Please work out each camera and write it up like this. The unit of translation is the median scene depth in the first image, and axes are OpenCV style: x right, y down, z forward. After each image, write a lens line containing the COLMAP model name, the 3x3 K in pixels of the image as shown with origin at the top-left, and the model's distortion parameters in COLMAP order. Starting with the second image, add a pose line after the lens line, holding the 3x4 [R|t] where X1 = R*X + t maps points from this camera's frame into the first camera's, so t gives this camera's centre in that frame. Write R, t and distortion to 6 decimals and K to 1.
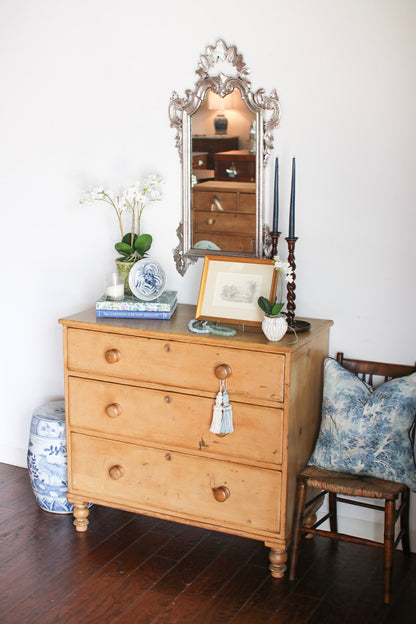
lens RADIAL K [[870.7, 0, 208.0], [0, 870.7, 312.0], [0, 0, 1]] dist [-0.181812, 0.187902]
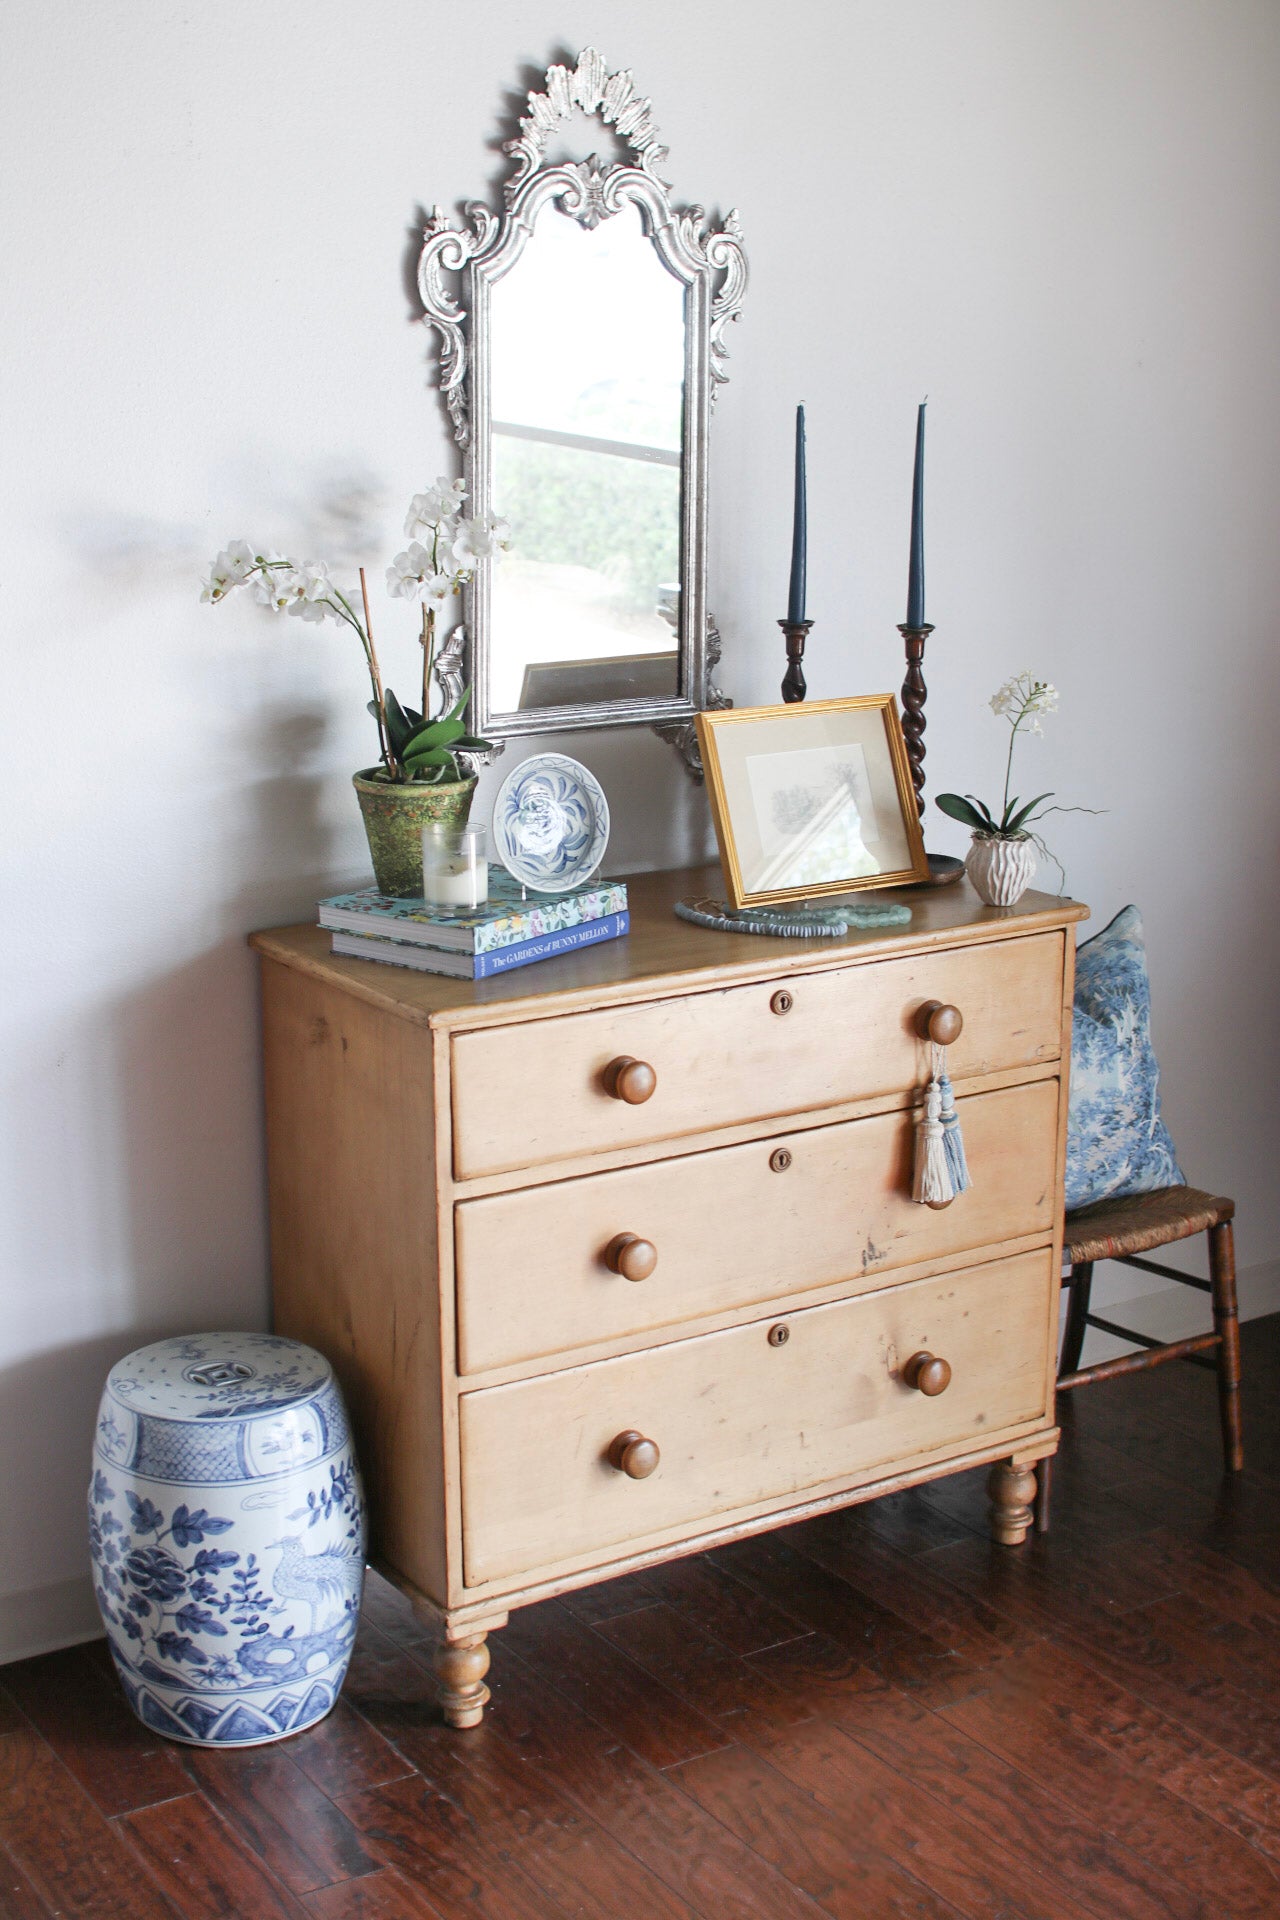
lens RADIAL K [[2679.2, 0, 640.0], [0, 2679.2, 960.0], [0, 0, 1]] dist [-0.181812, 0.187902]
pose [[0.519815, -0.214291, 0.826965, -0.870393], [0.188276, 0.972962, 0.133777, -0.114498], [-0.833273, 0.086159, 0.546106, 0.477547]]
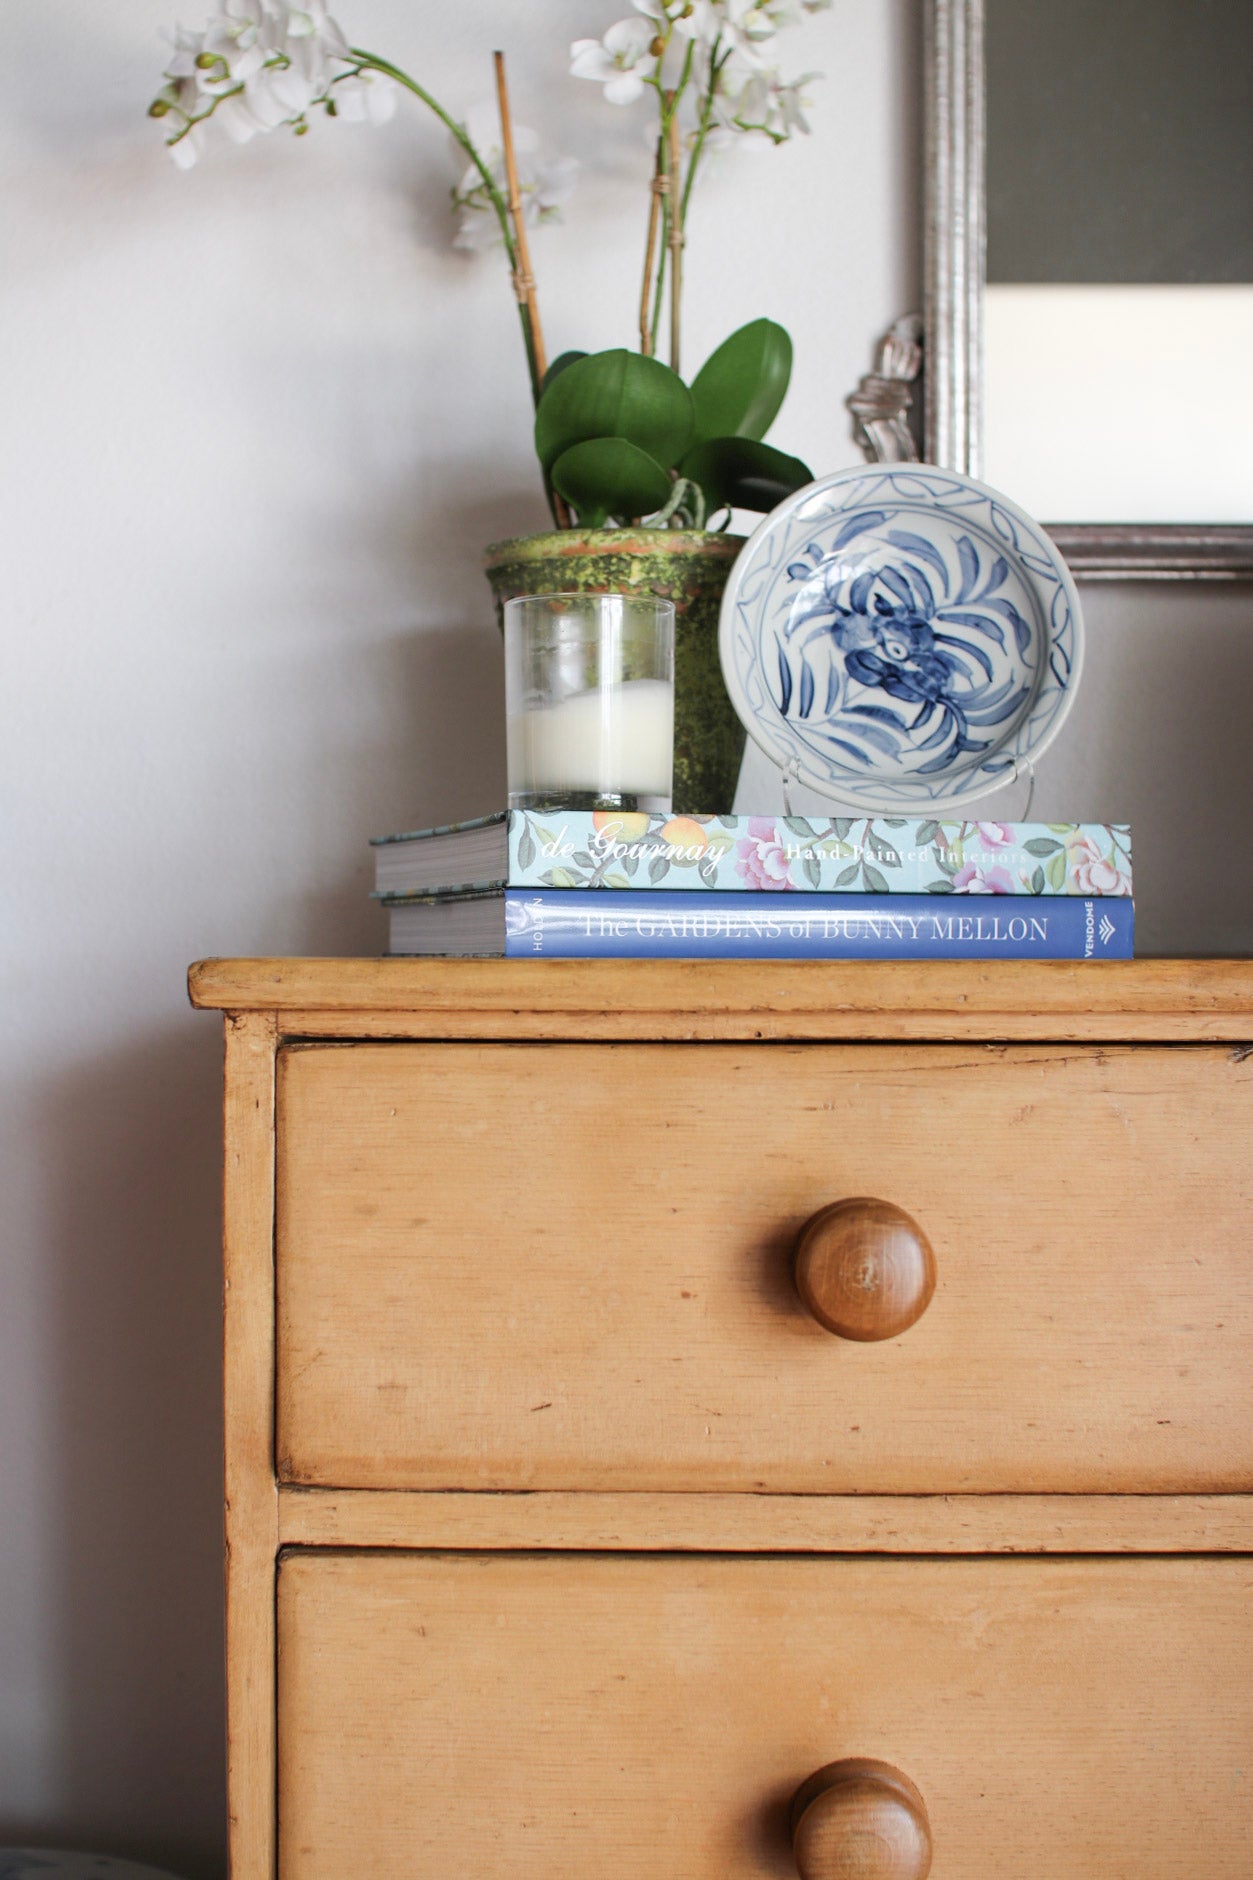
lens RADIAL K [[2654.2, 0, 626.5], [0, 2654.2, 940.0], [0, 0, 1]] dist [-0.182086, 0.218690]
pose [[0.916385, -0.002174, 0.400291, -0.252406], [0.090116, 0.975436, -0.201005, 0.071883], [-0.390022, 0.220271, 0.894072, 0.730082]]
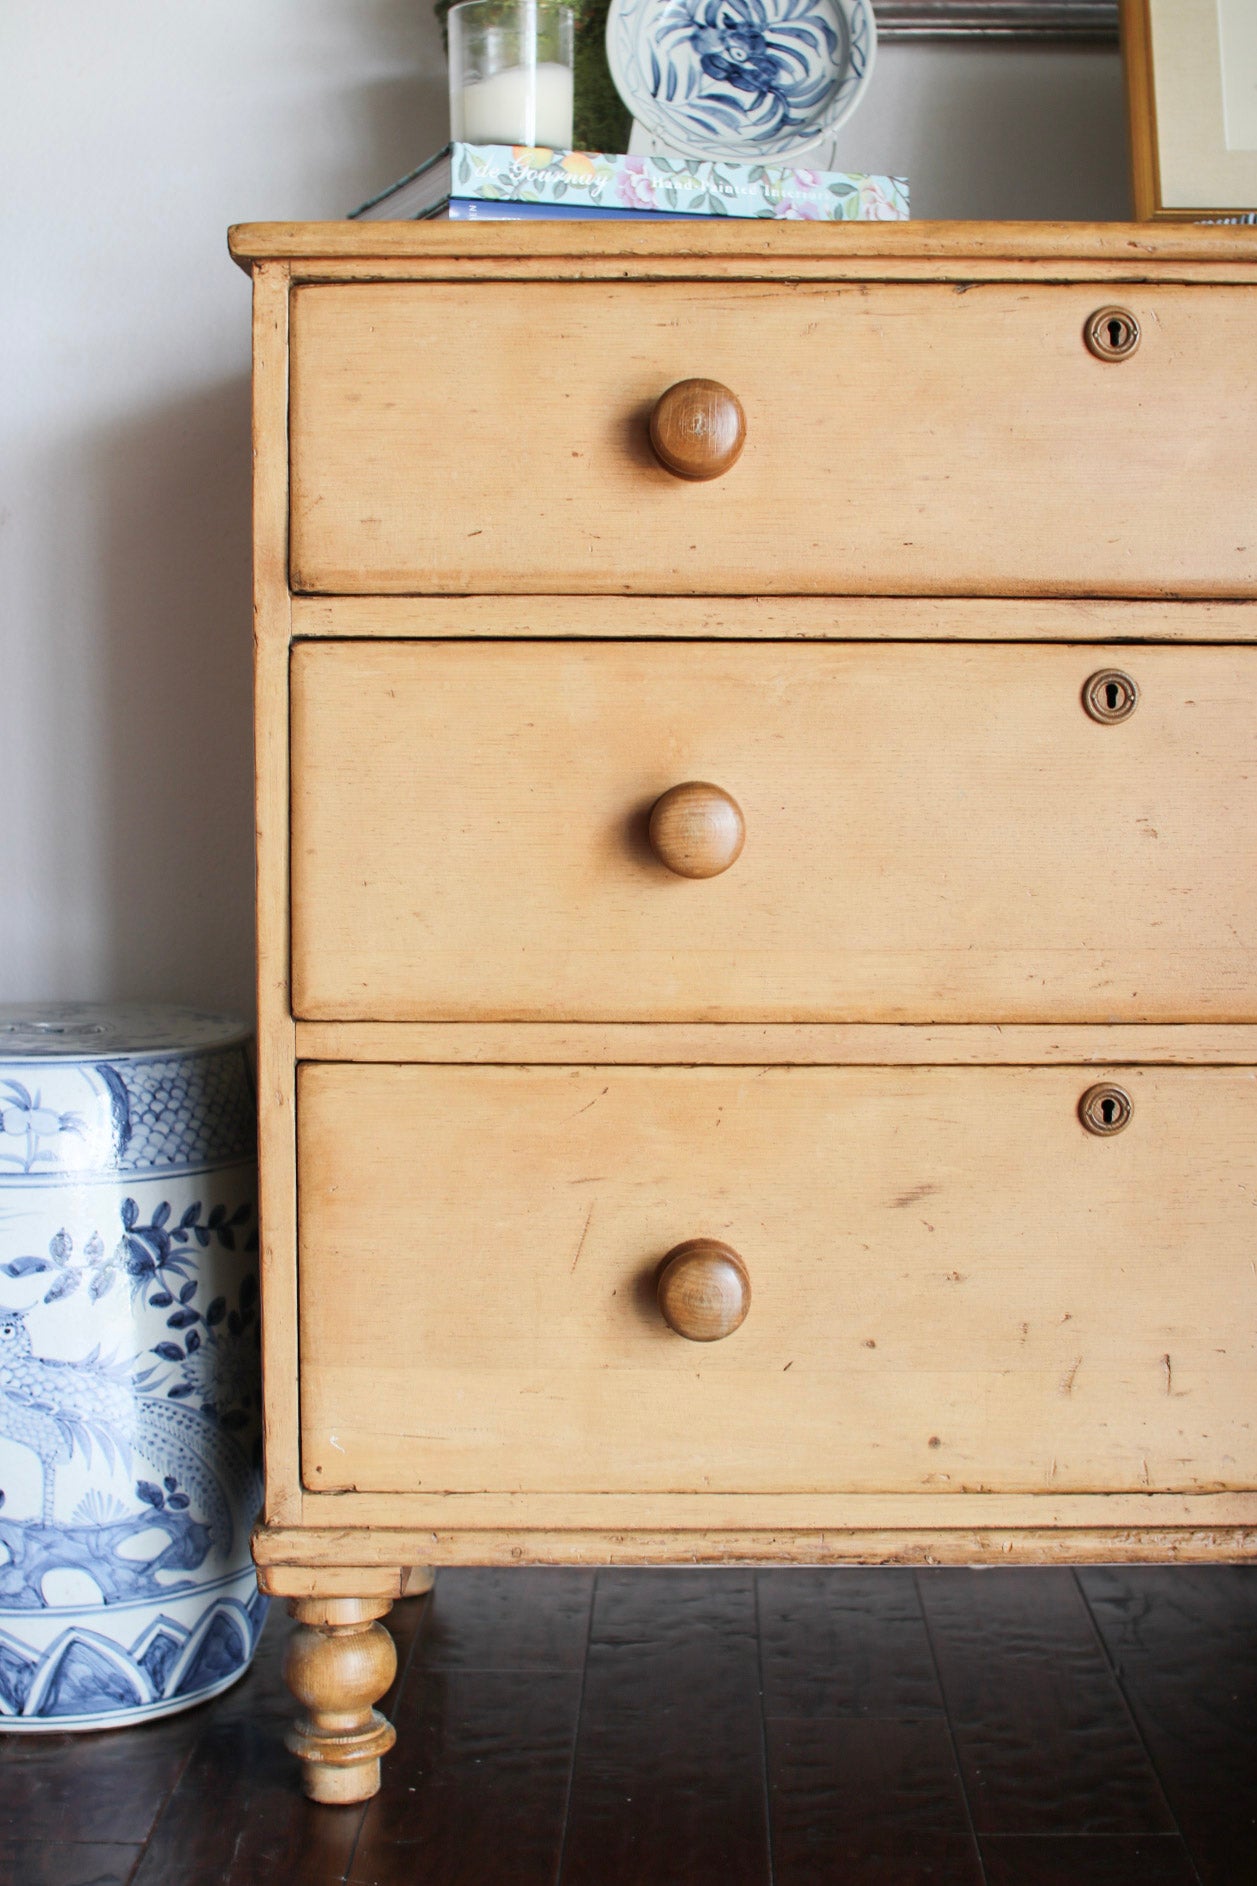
lens RADIAL K [[2662.7, 0, 628.5], [0, 2662.7, 943.0], [0, 0, 1]] dist [-0.182086, 0.218690]
pose [[0.907931, -0.046308, 0.416553, -0.302470], [0.094337, 0.990953, -0.095457, 0.173641], [-0.408364, 0.125965, 0.904086, 0.619407]]
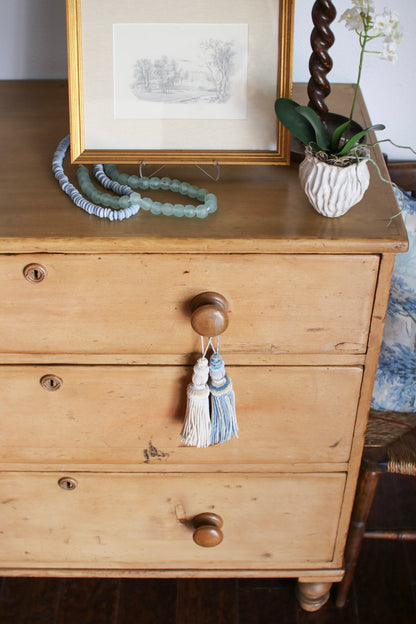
lens RADIAL K [[899.8, 0, 208.0], [0, 899.8, 312.0], [0, 0, 1]] dist [-0.180091, 0.173299]
pose [[0.900936, -0.275315, 0.335434, -0.106437], [0.093237, 0.877732, 0.469994, -0.108071], [-0.423817, -0.392159, 0.816450, 0.638641]]
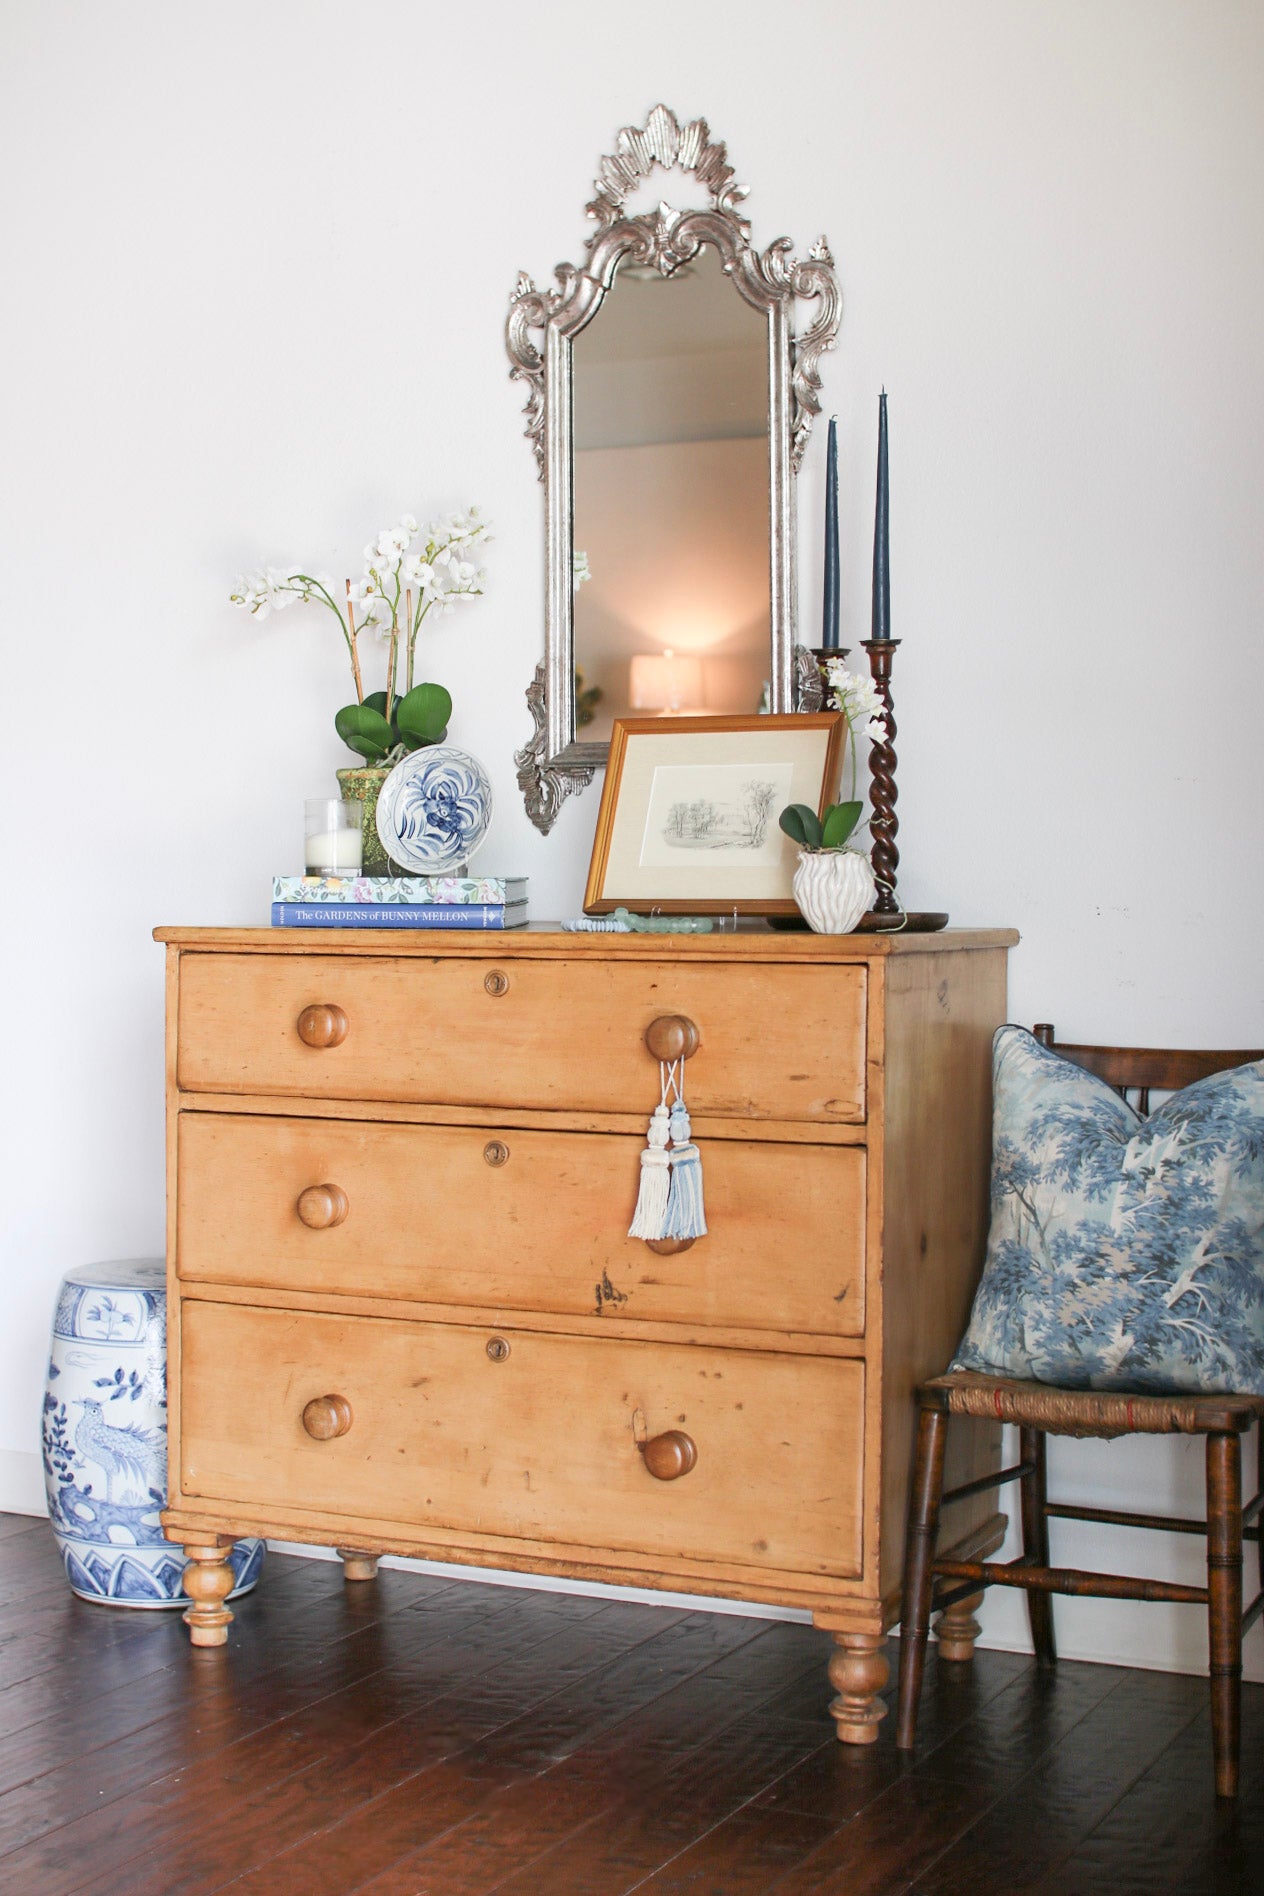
lens RADIAL K [[2676.8, 0, 632.0], [0, 2676.8, 948.0], [0, 0, 1]] dist [-0.182086, 0.218690]
pose [[0.999997, -0.002529, -0.000098, 0.003051], [0.002466, 0.982299, -0.187303, 0.203667], [0.000570, 0.187302, 0.982302, 0.042829]]
